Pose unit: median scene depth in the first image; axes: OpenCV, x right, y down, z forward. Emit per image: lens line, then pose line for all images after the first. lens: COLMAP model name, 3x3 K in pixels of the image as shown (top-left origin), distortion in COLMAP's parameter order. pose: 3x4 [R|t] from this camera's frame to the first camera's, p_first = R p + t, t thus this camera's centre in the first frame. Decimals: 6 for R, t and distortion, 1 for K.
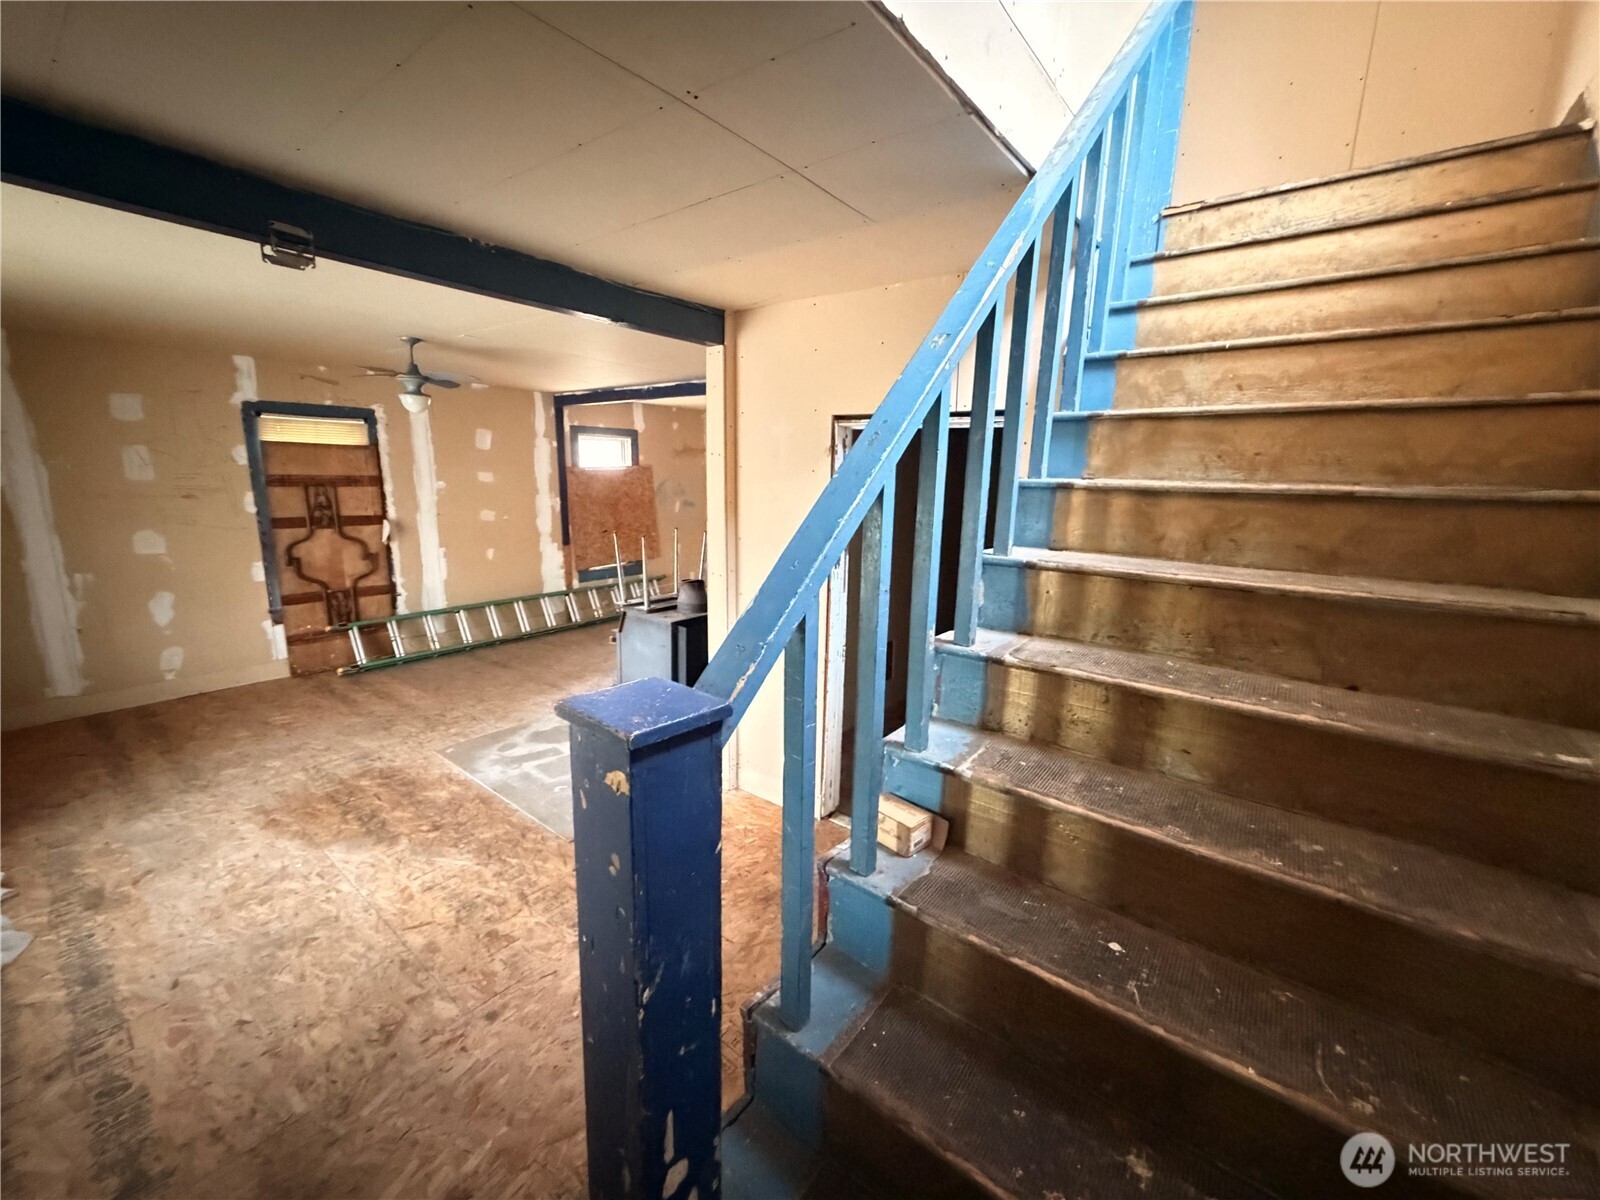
lens RADIAL K [[639.6, 0, 800.0], [0, 639.6, 601.4], [0, 0, 1]] dist [0.003494, -0.000562]
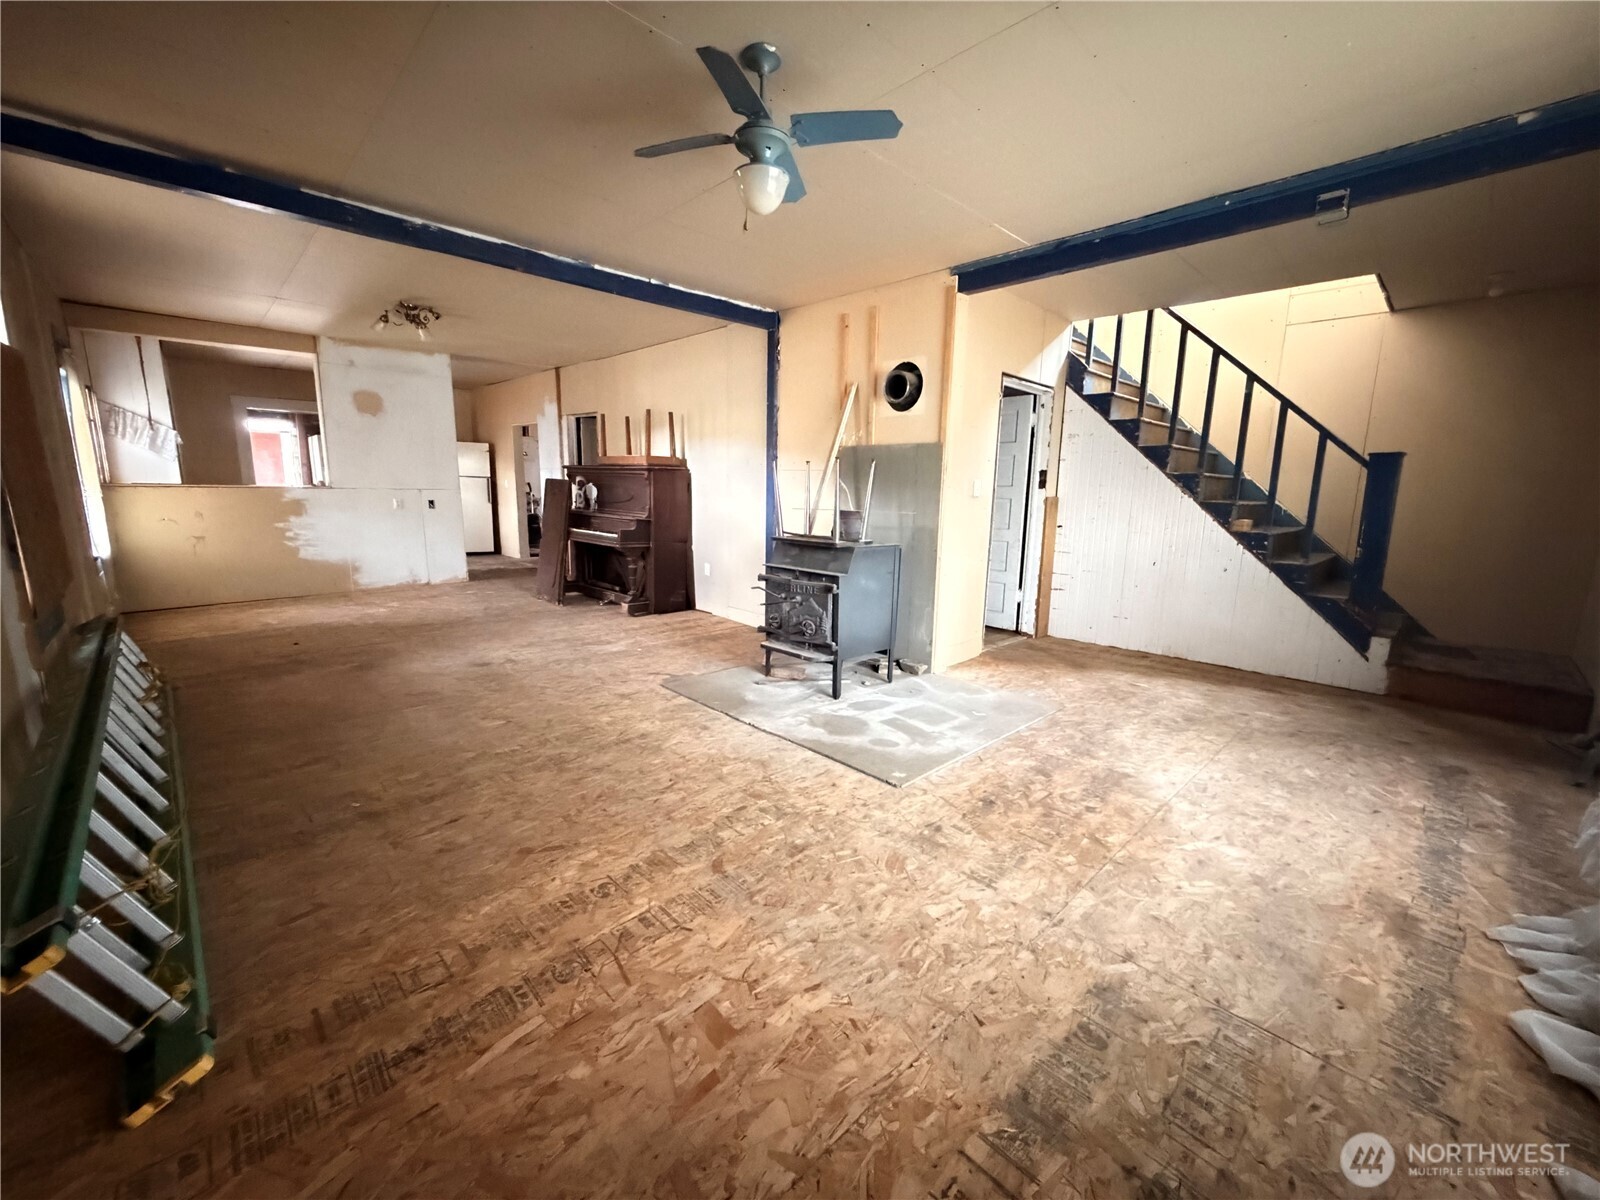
lens RADIAL K [[639.6, 0, 803.3], [0, 639.6, 602.2], [0, 0, 1]] dist [0.003494, -0.000562]
pose [[0.130364, -0.193667, 0.972367, -1.265087], [0.184089, 0.968411, 0.168199, -0.077884], [-0.974226, 0.157075, 0.161898, 1.035000]]
